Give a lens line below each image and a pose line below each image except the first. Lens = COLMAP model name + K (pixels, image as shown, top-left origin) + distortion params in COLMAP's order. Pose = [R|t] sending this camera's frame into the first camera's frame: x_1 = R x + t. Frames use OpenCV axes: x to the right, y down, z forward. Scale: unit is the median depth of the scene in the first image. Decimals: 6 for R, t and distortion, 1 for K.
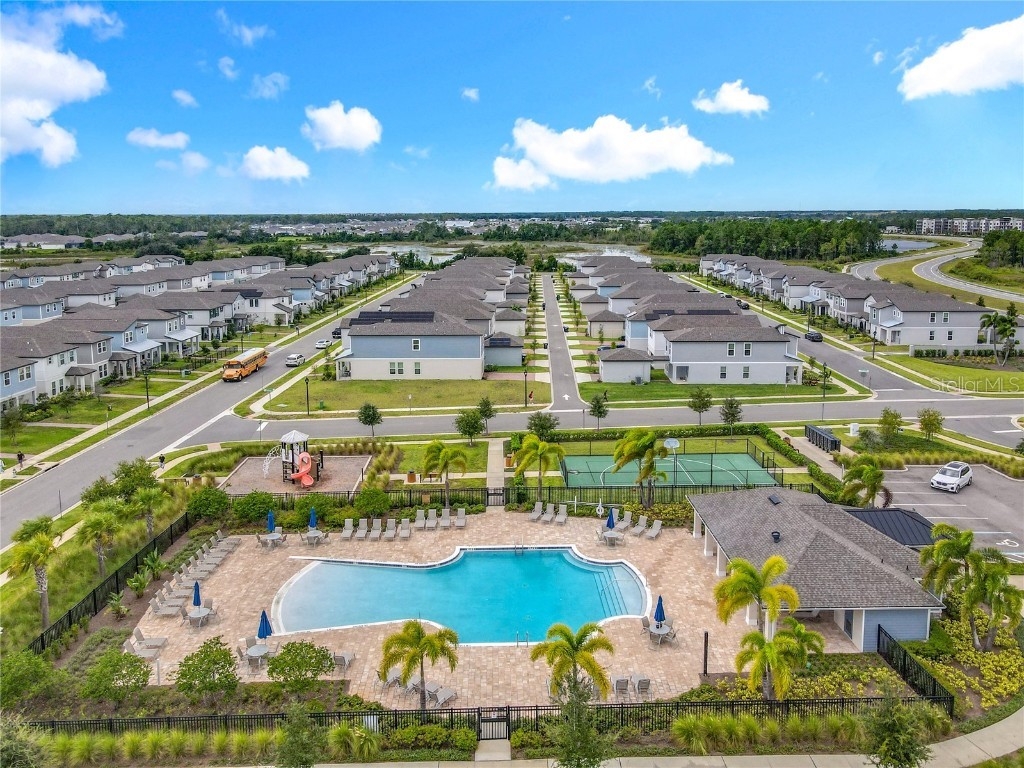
lens RADIAL K [[774.9, 0, 511.7], [0, 774.9, 371.6], [0, 0, 1]] dist [-0.004574, 0.033785]
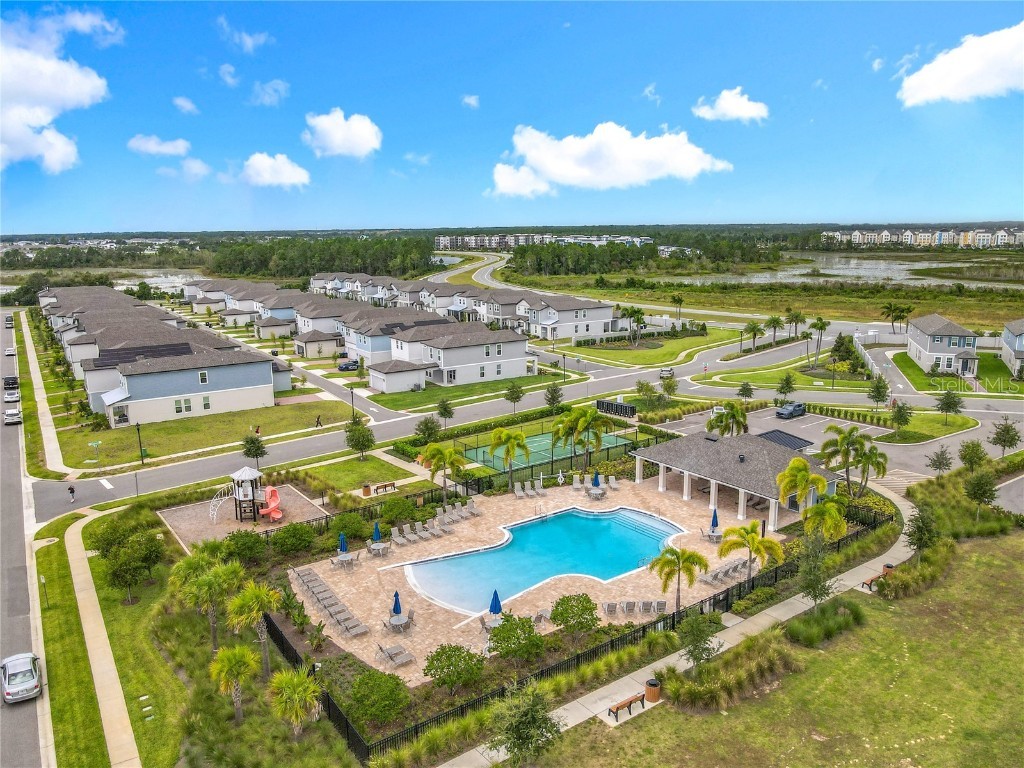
lens RADIAL K [[774.9, 0, 505.5], [0, 774.9, 384.6], [0, 0, 1]] dist [-0.004574, 0.033785]
pose [[0.826424, -0.118589, 0.550418, -0.338134], [0.122553, 0.992017, 0.029726, -0.009808], [-0.549549, 0.042889, 0.834360, 0.006785]]
